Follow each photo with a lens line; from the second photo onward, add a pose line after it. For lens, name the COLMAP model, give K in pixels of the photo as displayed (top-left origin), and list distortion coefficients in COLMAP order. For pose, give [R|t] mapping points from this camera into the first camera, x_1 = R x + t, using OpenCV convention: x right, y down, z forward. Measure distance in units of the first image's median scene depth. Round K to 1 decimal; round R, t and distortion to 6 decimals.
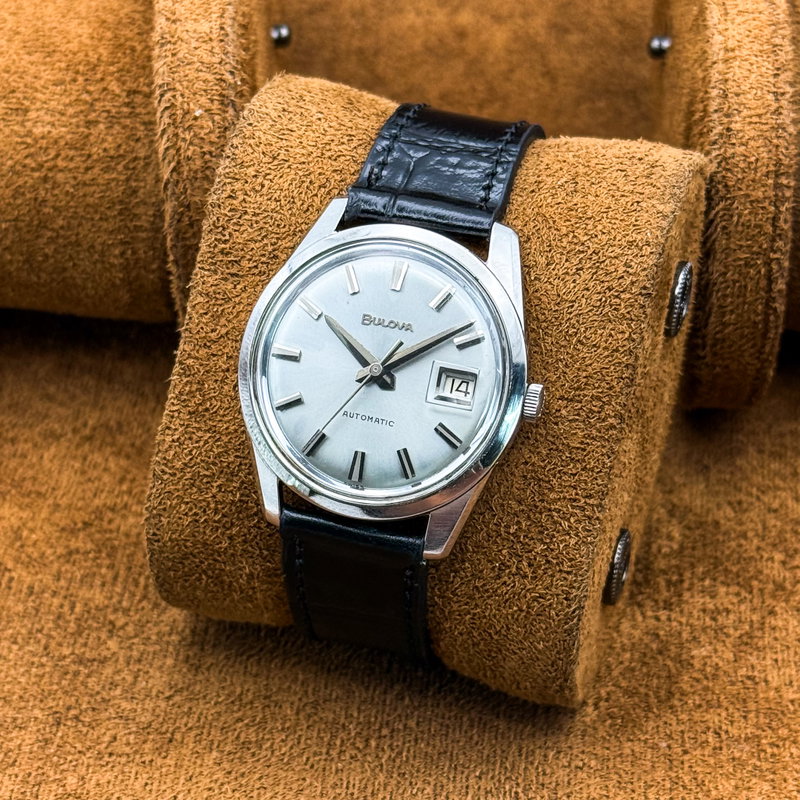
lens RADIAL K [[2302.6, 0, 398.6], [0, 2302.6, 398.3], [0, 0, 1]] dist [-0.000621, 0.000000]
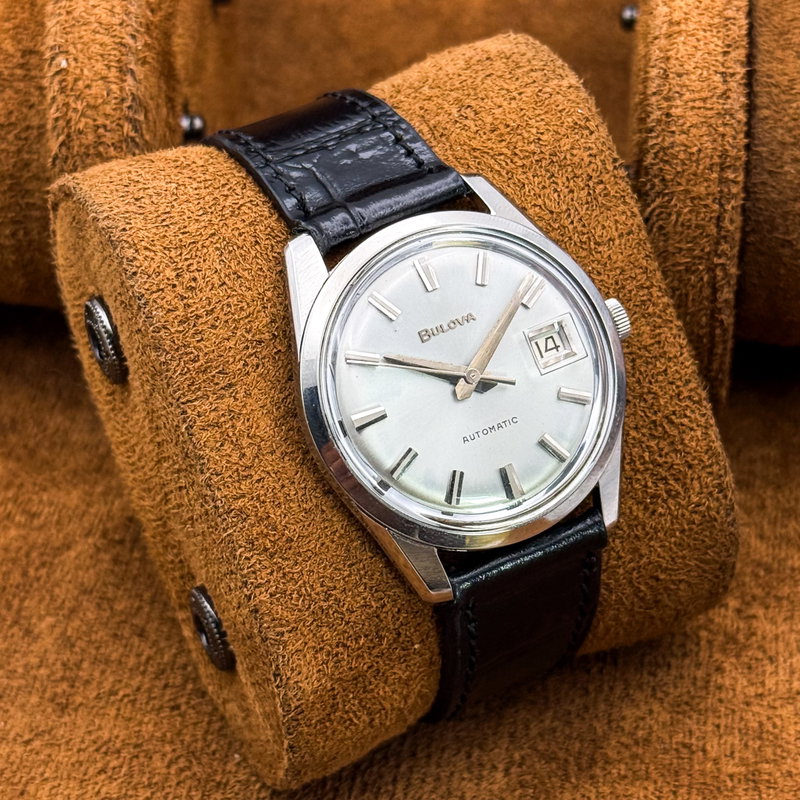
lens RADIAL K [[2302.6, 0, 400.8], [0, 2302.6, 404.6], [0, 0, 1]] dist [-0.000621, 0.000000]
pose [[0.703385, -0.502676, 0.502560, -0.451638], [0.514434, 0.847908, 0.128101, -0.123218], [-0.490517, 0.168430, 0.854999, 0.259914]]
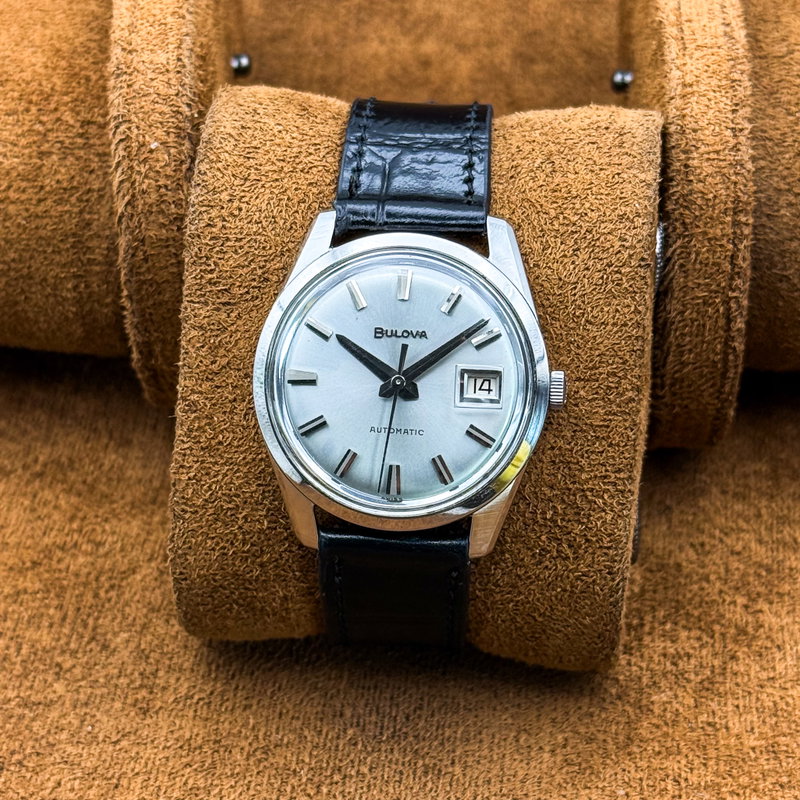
lens RADIAL K [[2302.6, 0, 411.2], [0, 2302.6, 409.3], [0, 0, 1]] dist [-0.000621, 0.000000]
pose [[0.977883, -0.157994, 0.137051, -0.136944], [0.148725, 0.985993, 0.075487, -0.071996], [-0.147058, -0.053435, 0.987683, 0.012344]]
